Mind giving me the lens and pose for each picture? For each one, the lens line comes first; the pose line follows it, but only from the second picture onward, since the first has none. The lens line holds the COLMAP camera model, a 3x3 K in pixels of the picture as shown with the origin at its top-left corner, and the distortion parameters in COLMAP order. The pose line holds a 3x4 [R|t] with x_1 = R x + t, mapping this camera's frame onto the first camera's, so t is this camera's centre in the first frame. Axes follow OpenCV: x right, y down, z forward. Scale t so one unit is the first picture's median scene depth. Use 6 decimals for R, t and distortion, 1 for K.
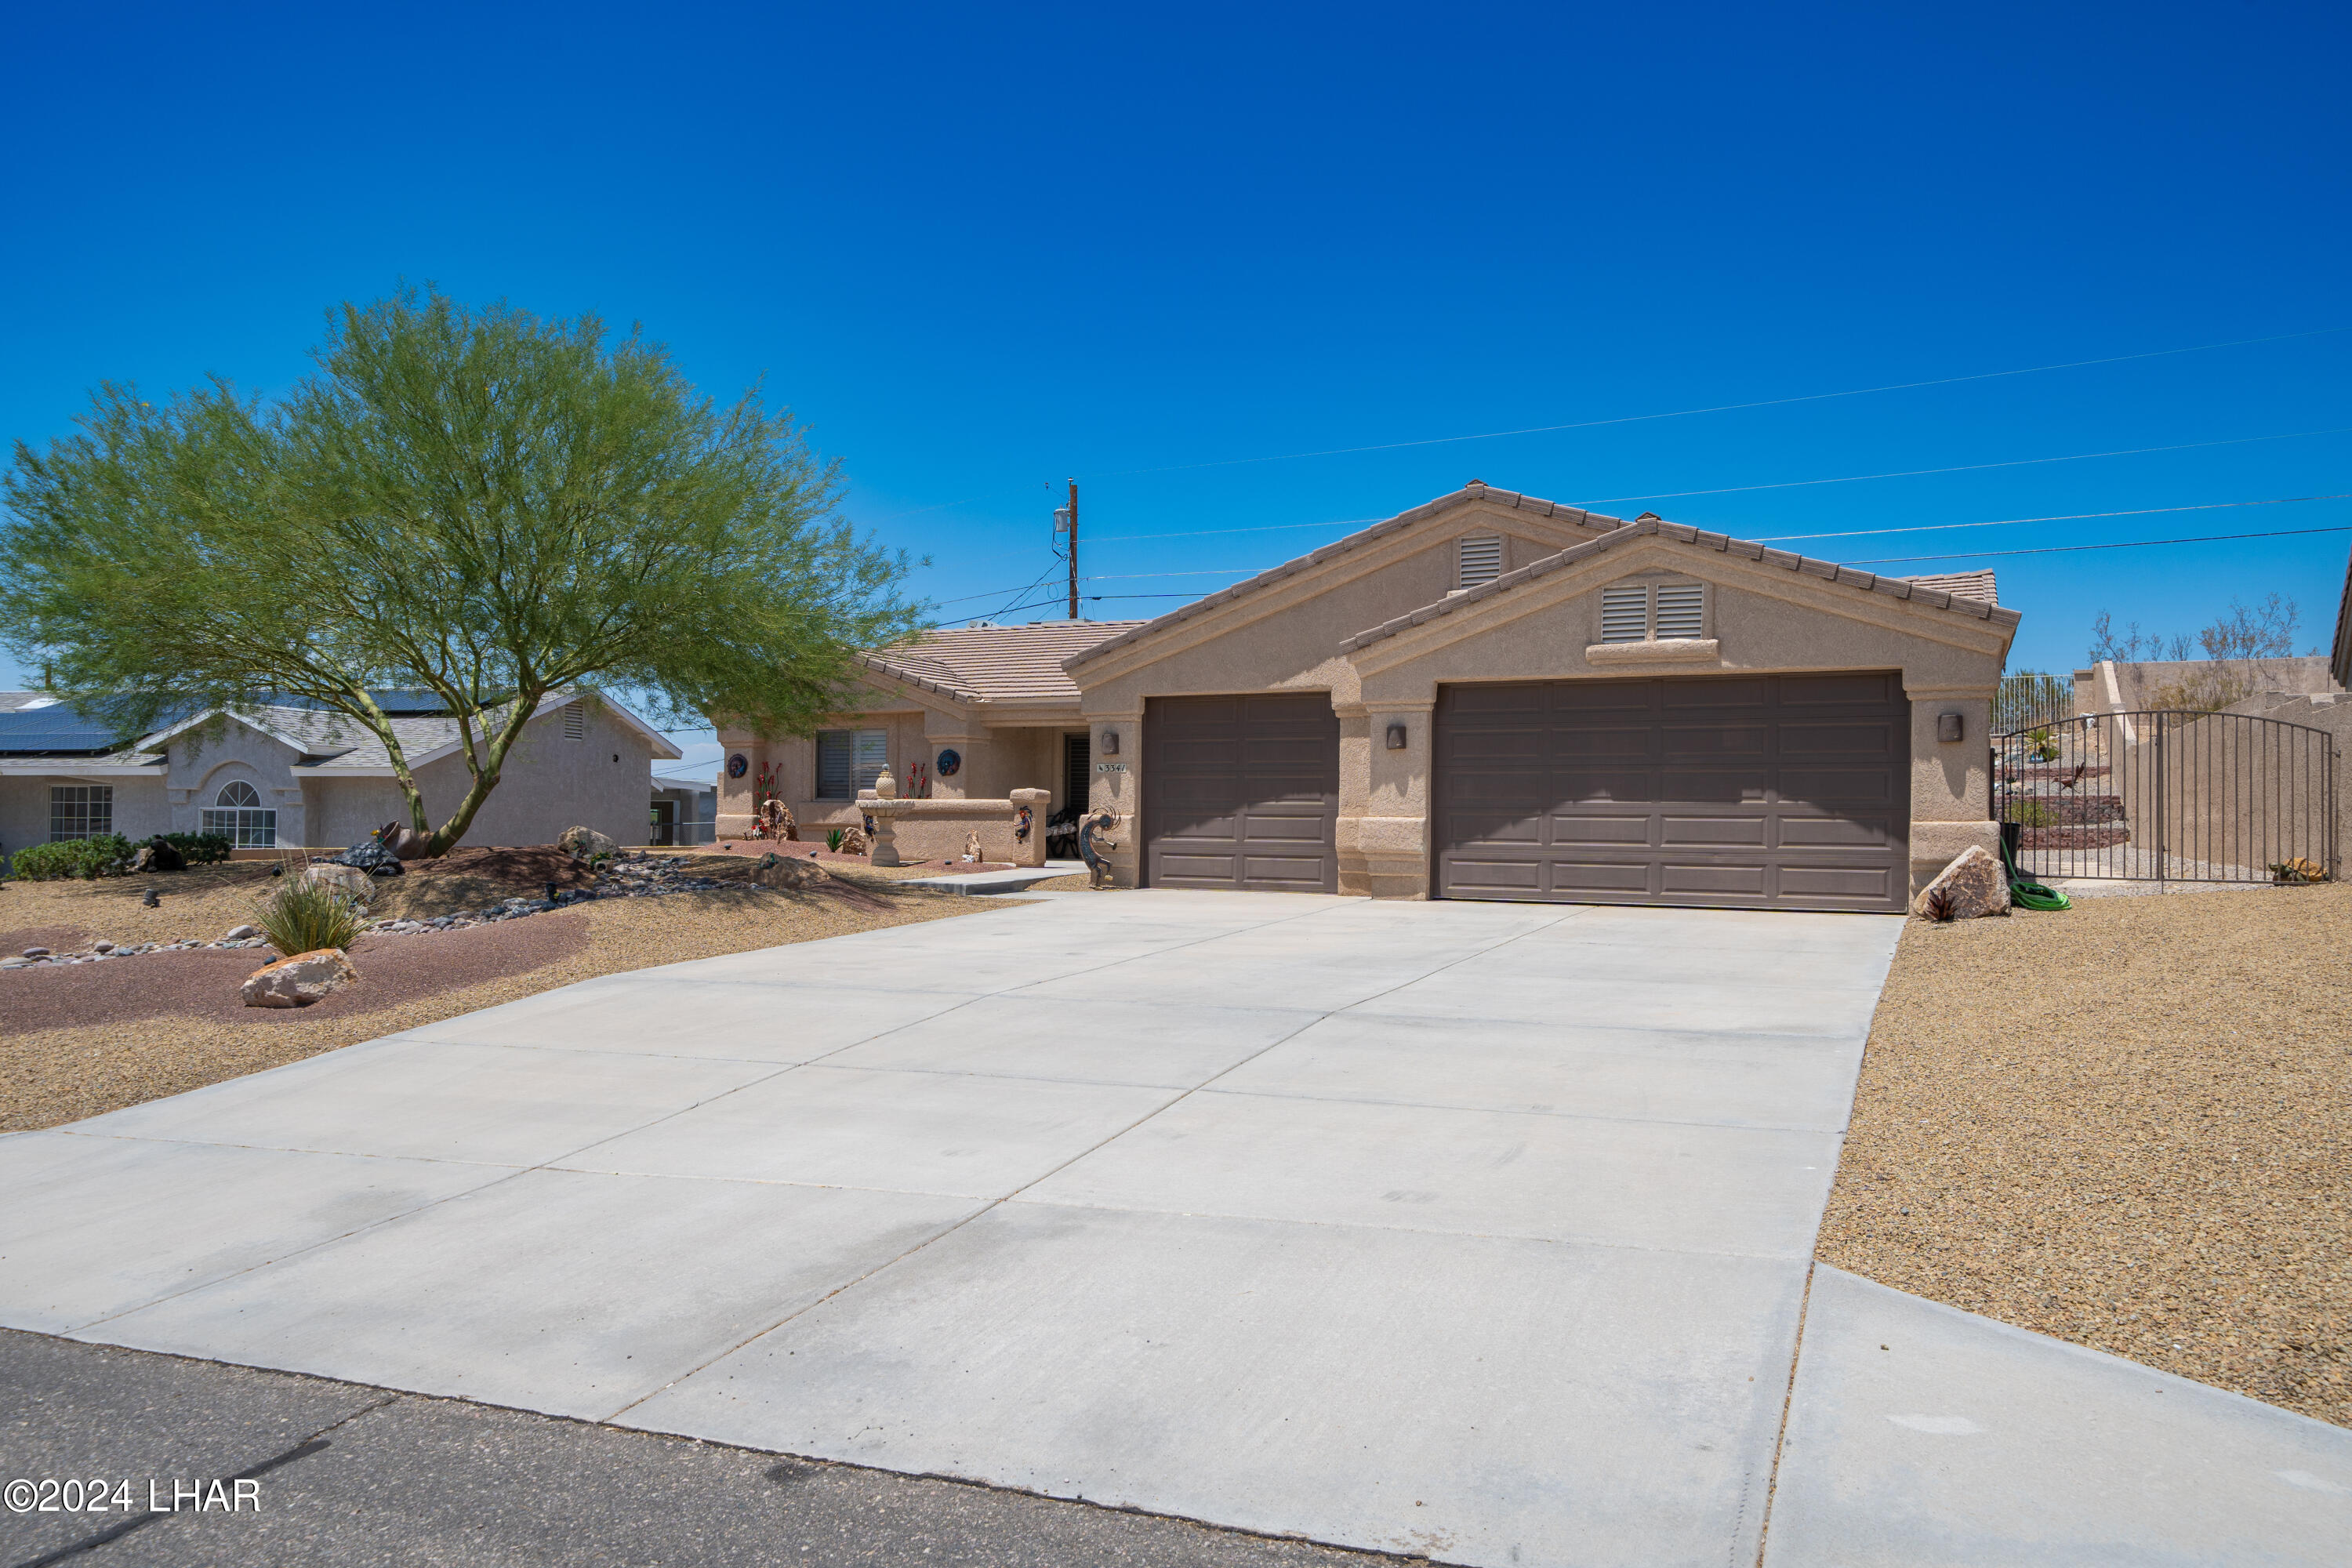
lens RADIAL K [[1609.0, 0, 1139.0], [0, 1609.0, 824.1], [0, 0, 1]] dist [-0.005087, 0.001965]
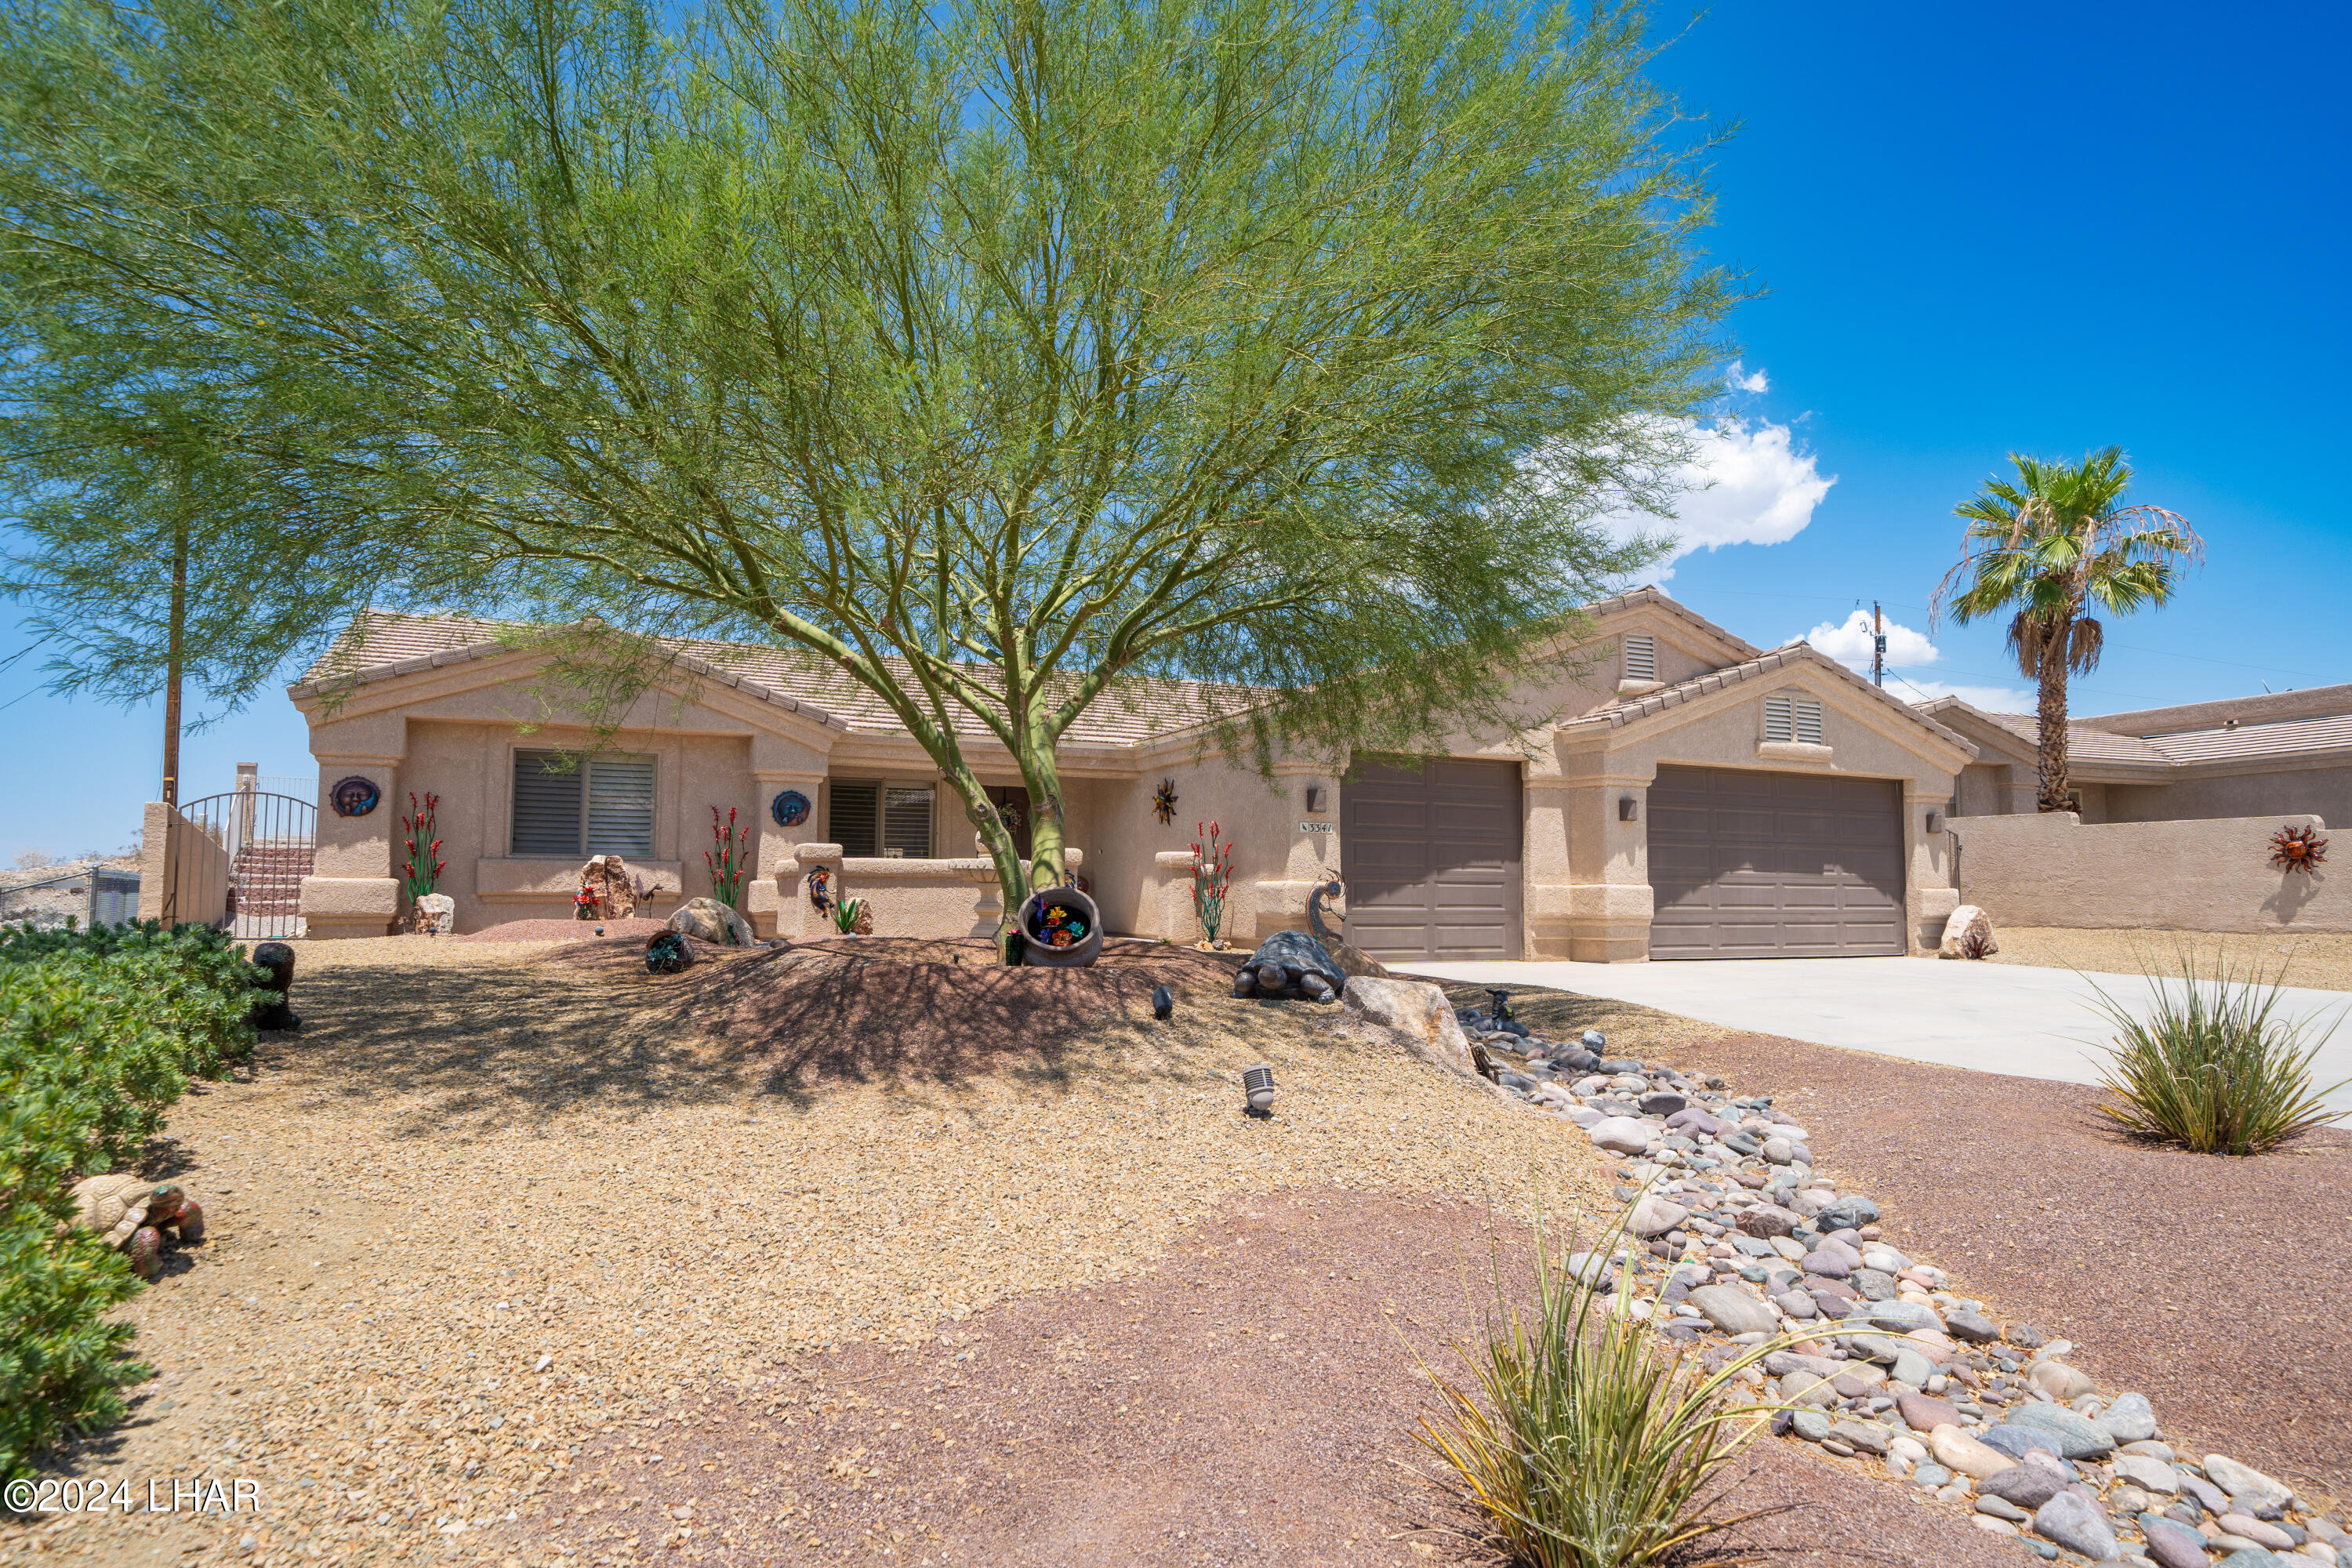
lens RADIAL K [[1412.2, 0, 1196.6], [0, 1412.2, 804.8], [0, 0, 1]] dist [-0.006160, 0.003276]
pose [[0.583640, 0.048827, 0.810543, -0.723854], [0.001917, 0.998105, -0.061507, -0.000279], [-0.812010, 0.037452, 0.582440, 0.643784]]
